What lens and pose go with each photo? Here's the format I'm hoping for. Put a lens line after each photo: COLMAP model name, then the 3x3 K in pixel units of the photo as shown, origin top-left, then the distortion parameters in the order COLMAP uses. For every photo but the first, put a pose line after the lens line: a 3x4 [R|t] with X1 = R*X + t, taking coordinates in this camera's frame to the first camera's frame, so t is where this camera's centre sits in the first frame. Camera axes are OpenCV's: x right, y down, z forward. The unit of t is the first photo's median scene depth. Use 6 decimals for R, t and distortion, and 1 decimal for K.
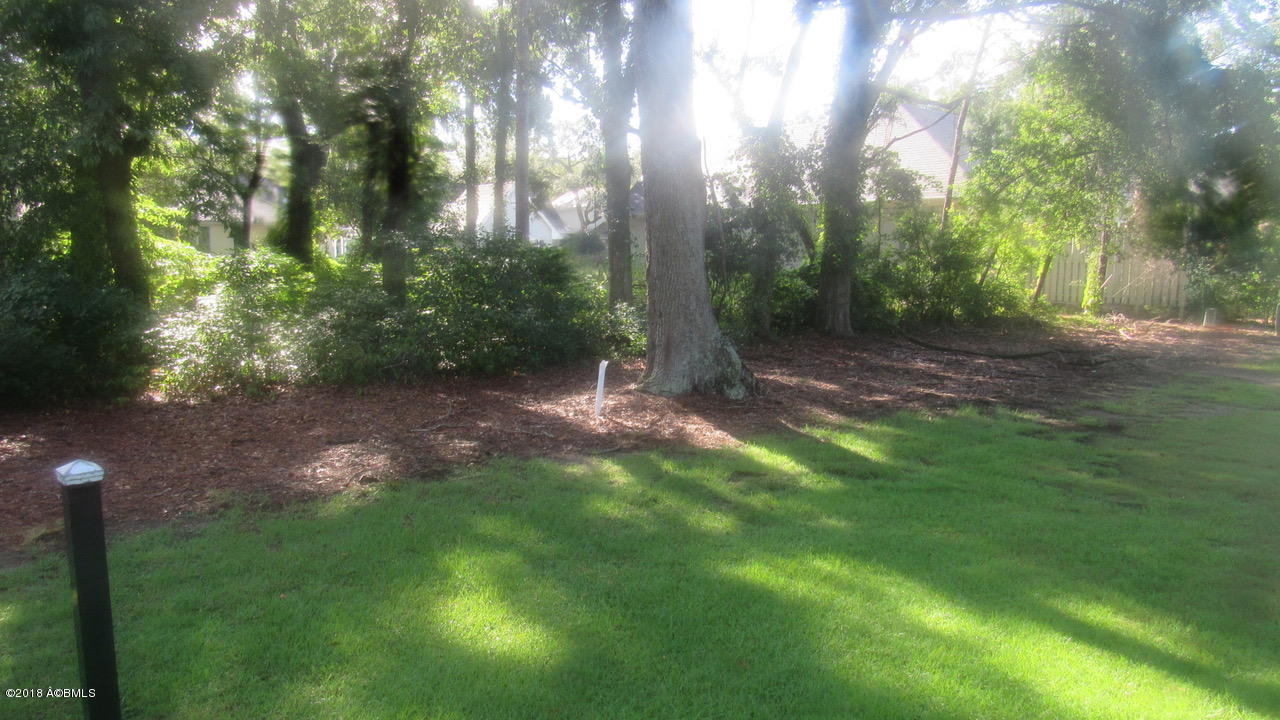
lens RADIAL K [[917.1, 0, 635.3], [0, 917.1, 361.4], [0, 0, 1]] dist [-0.026967, 0.010593]
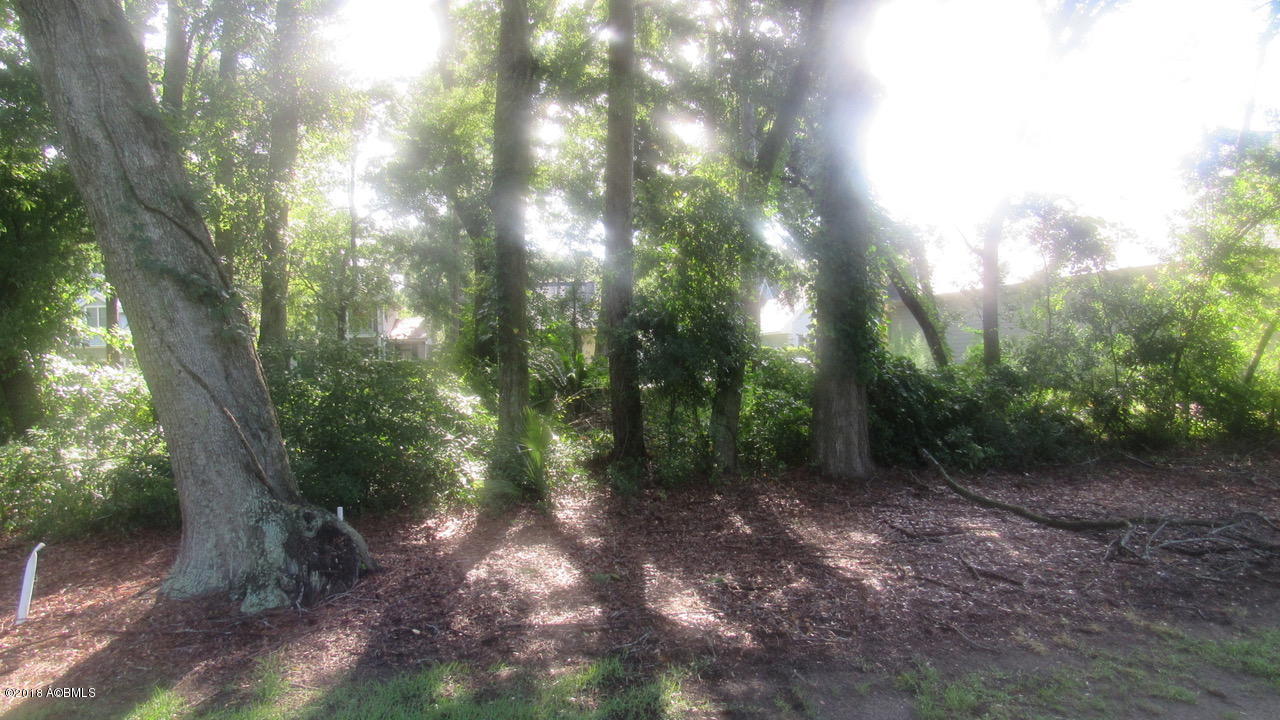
lens RADIAL K [[917.1, 0, 635.3], [0, 917.1, 361.4], [0, 0, 1]] dist [-0.026967, 0.010593]
pose [[0.889515, -0.037959, -0.455327, 0.527985], [-0.009419, 0.994808, -0.101335, -0.056139], [0.456810, 0.094428, 0.884539, 0.469794]]
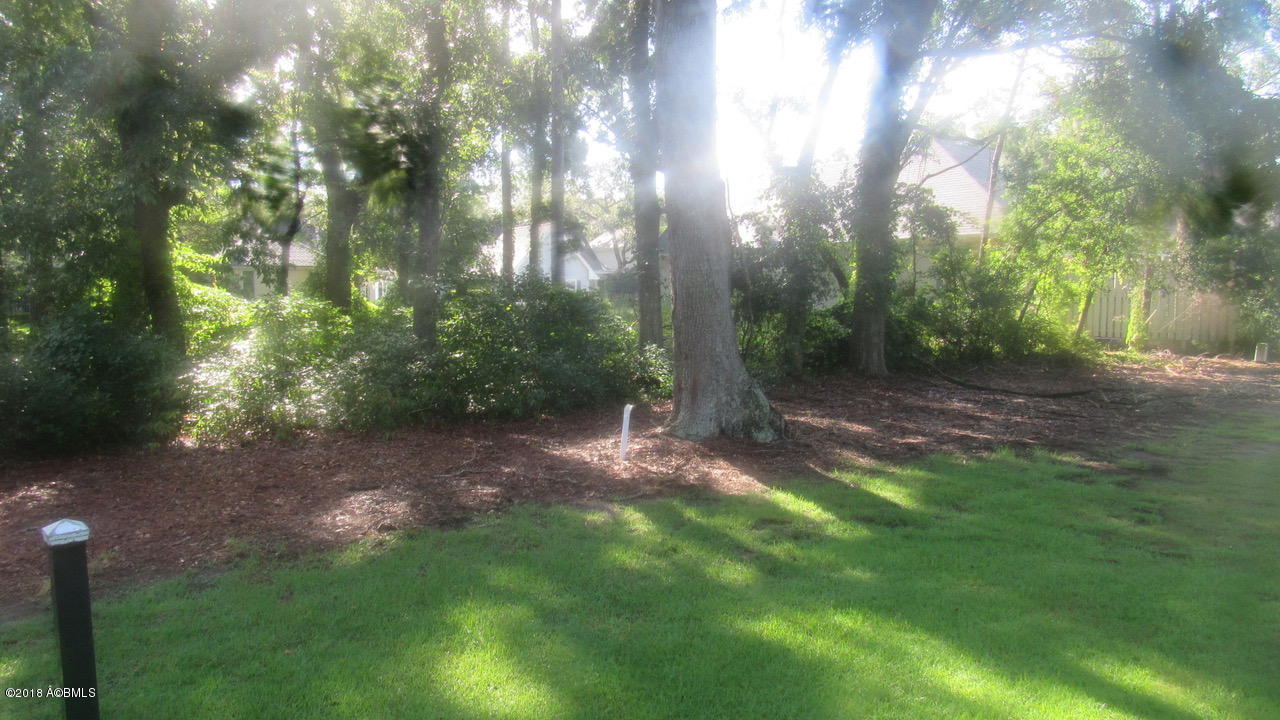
lens RADIAL K [[917.1, 0, 635.3], [0, 917.1, 361.4], [0, 0, 1]] dist [-0.026967, 0.010593]
pose [[0.999041, -0.008339, -0.042987, 0.012602], [0.006530, 0.999093, -0.042070, -0.004321], [0.043299, 0.041749, 0.998189, 0.009566]]
